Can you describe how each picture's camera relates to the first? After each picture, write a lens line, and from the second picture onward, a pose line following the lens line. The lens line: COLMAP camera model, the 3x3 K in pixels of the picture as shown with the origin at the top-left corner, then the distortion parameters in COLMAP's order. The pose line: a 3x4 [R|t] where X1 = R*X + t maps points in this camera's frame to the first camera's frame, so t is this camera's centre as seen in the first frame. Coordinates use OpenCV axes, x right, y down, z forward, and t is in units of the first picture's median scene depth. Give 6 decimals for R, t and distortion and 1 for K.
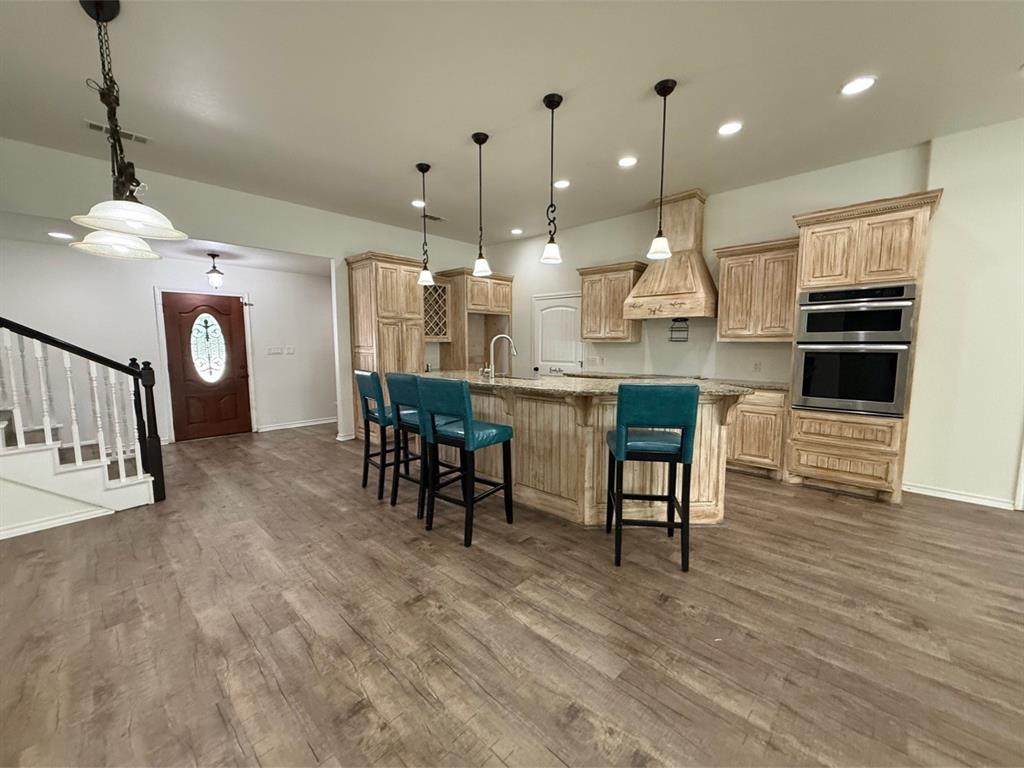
lens RADIAL K [[405.1, 0, 511.1], [0, 405.1, 386.9], [0, 0, 1]] dist [-0.002771, 0.000858]
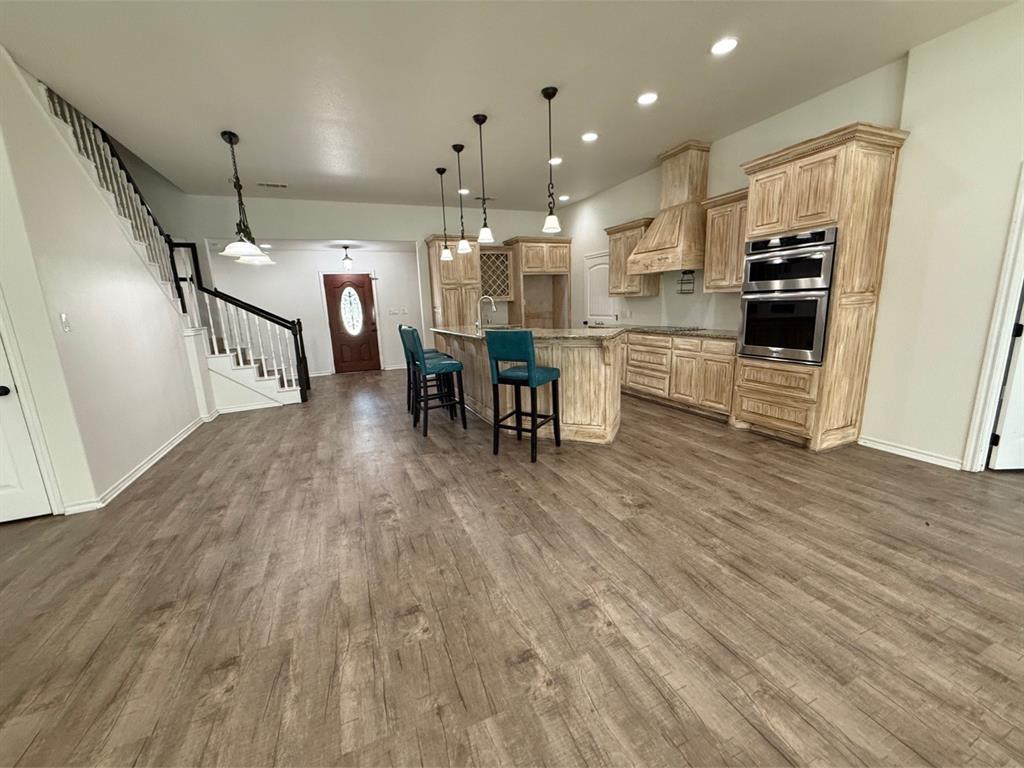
lens RADIAL K [[405.1, 0, 511.0], [0, 405.1, 385.9], [0, 0, 1]] dist [-0.002771, 0.000858]
pose [[0.914463, 0.049738, -0.401602, 0.596835], [-0.008116, 0.994473, 0.104682, 0.024663], [0.404589, -0.092469, 0.909812, -0.199363]]
